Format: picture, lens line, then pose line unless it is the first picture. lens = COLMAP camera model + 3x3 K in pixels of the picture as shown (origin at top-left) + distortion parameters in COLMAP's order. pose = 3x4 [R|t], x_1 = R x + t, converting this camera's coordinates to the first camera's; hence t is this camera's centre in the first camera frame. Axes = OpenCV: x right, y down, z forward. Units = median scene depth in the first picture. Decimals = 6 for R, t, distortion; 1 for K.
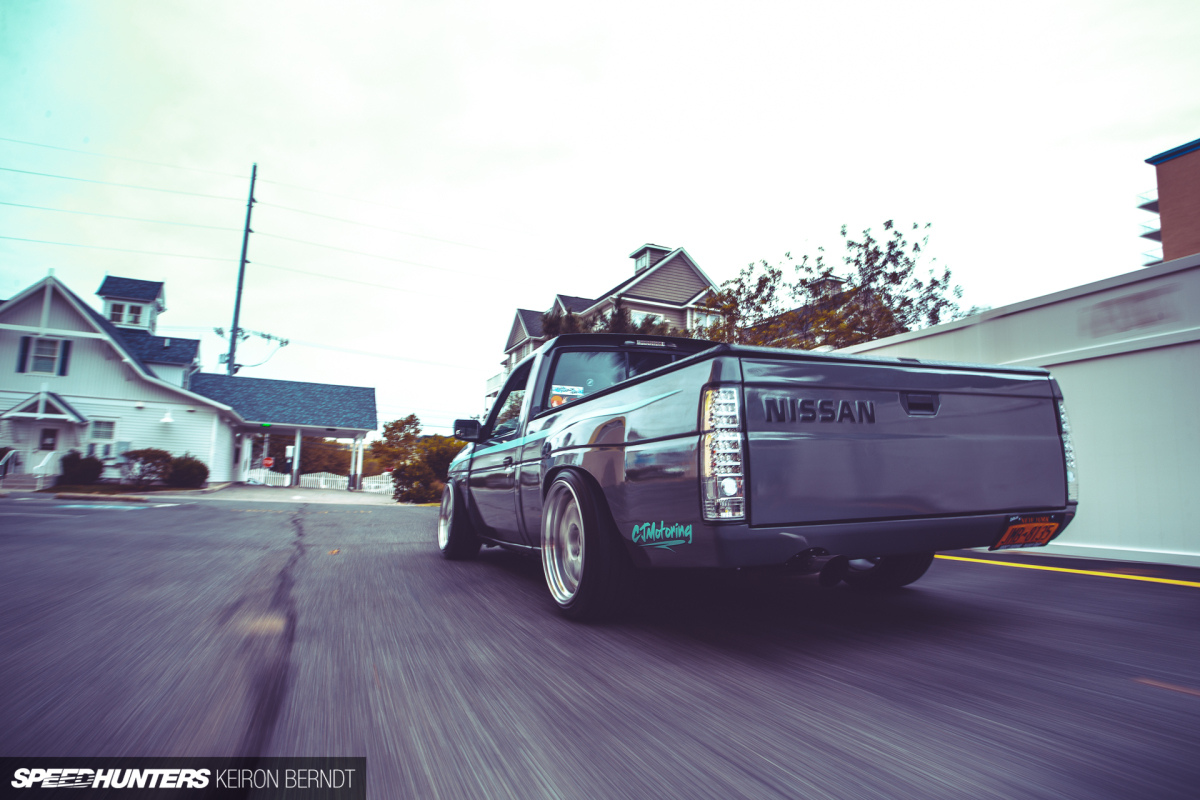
lens RADIAL K [[762.1, 0, 600.0], [0, 762.1, 400.0], [0, 0, 1]] dist [0.002837, 0.048887]
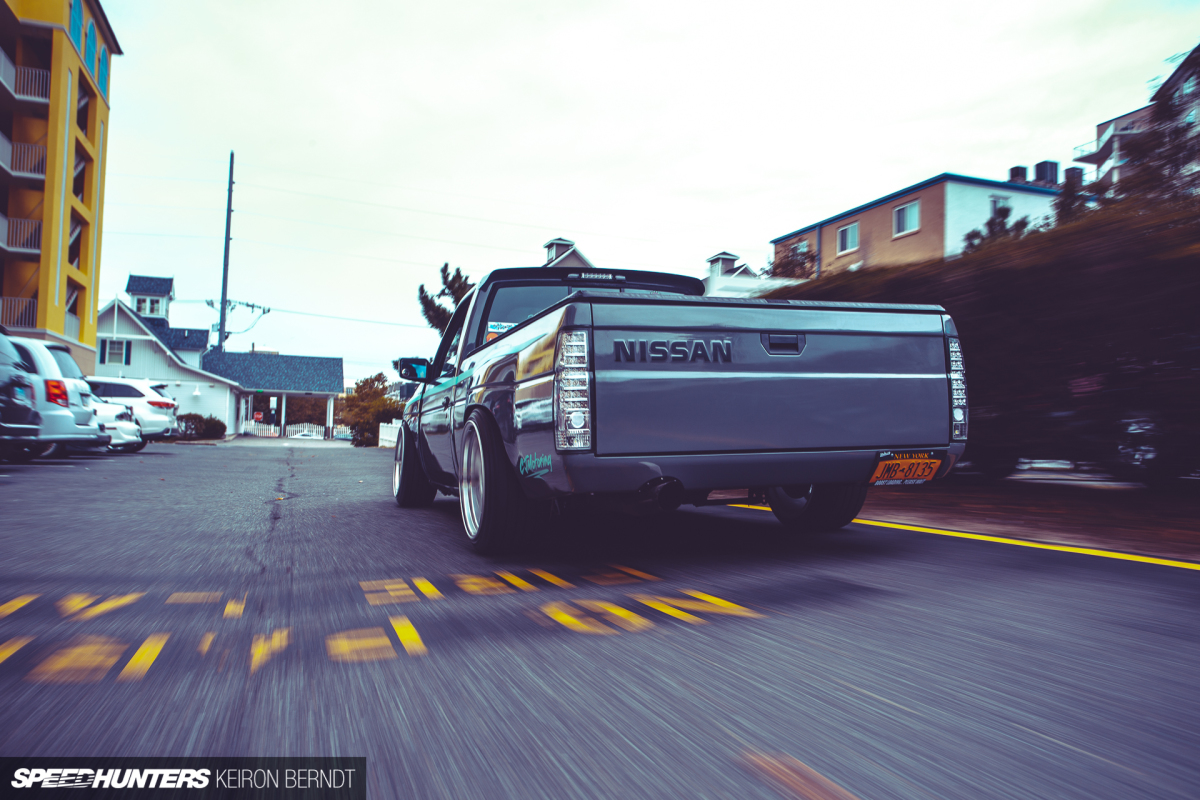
lens RADIAL K [[942.6, 0, 600.0], [0, 942.6, 400.0], [0, 0, 1]] dist [0.086470, 0.000637]
pose [[0.998659, -0.014001, -0.049835, 0.218143], [0.017971, 0.996622, 0.080140, -0.067737], [0.048544, -0.080928, 0.995537, -0.575137]]
